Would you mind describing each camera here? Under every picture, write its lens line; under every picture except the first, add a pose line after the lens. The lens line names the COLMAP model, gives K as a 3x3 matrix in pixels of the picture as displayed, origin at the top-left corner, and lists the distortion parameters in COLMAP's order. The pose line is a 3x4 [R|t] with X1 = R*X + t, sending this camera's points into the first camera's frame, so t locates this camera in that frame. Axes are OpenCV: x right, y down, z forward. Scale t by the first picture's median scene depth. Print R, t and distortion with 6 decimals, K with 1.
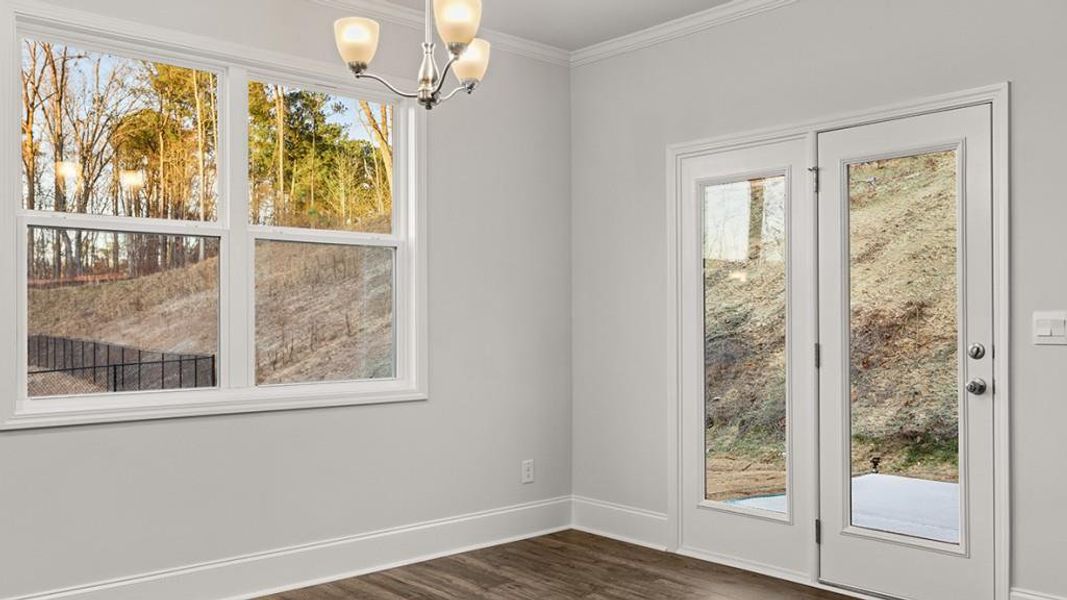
lens RADIAL K [[894.7, 0, 533.5], [0, 894.7, 300.0], [0, 0, 1]] dist [-0.001096, -0.001215]
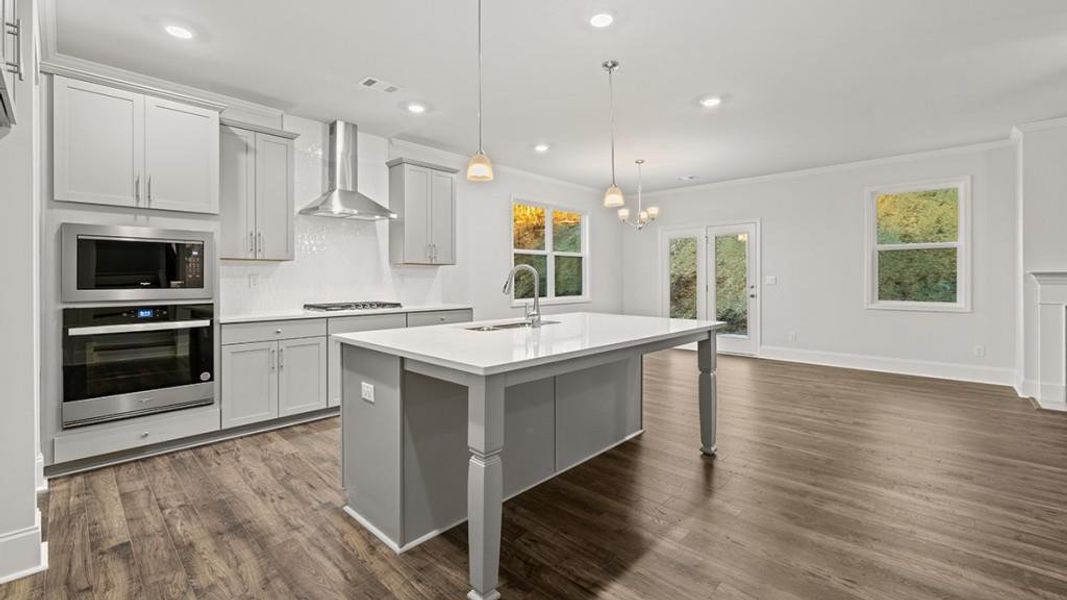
lens RADIAL K [[442.0, 0, 534.3], [0, 442.0, 275.5], [0, 0, 1]] dist [-0.000146, -0.000137]
pose [[0.996591, -0.000507, 0.082499, -0.478514], [-0.000686, 0.999896, 0.014430, -0.013801], [-0.082498, -0.014437, 0.996487, -0.657848]]
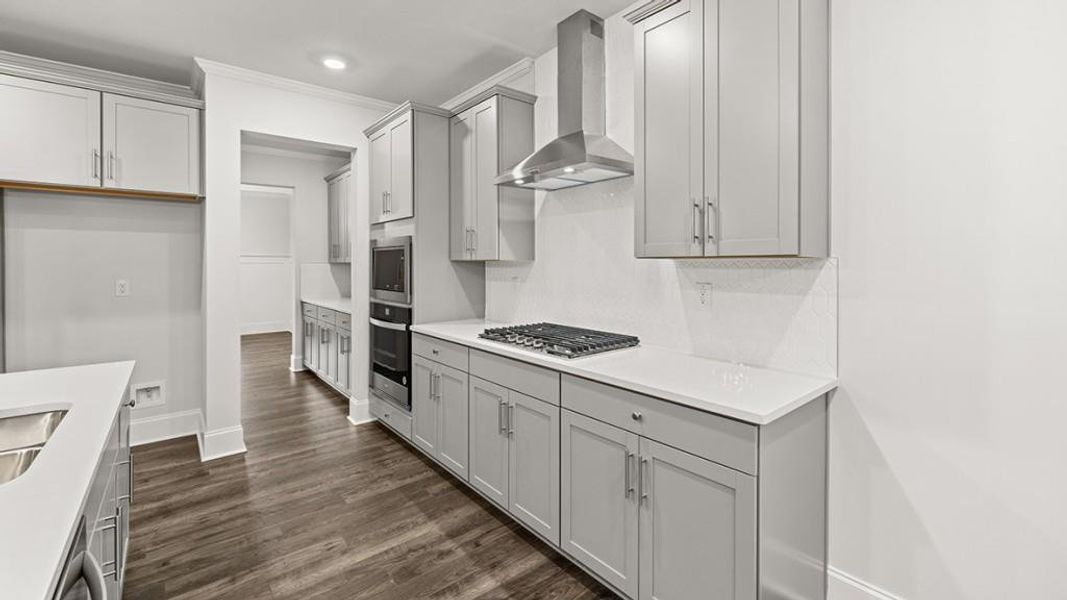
lens RADIAL K [[442.0, 0, 534.3], [0, 442.0, 275.5], [0, 0, 1]] dist [-0.000146, -0.000137]
pose [[-0.037867, 0.018714, -0.999108, -0.250140], [0.019257, 0.999653, 0.017994, -0.019631], [0.999097, -0.018558, -0.038214, 0.322298]]
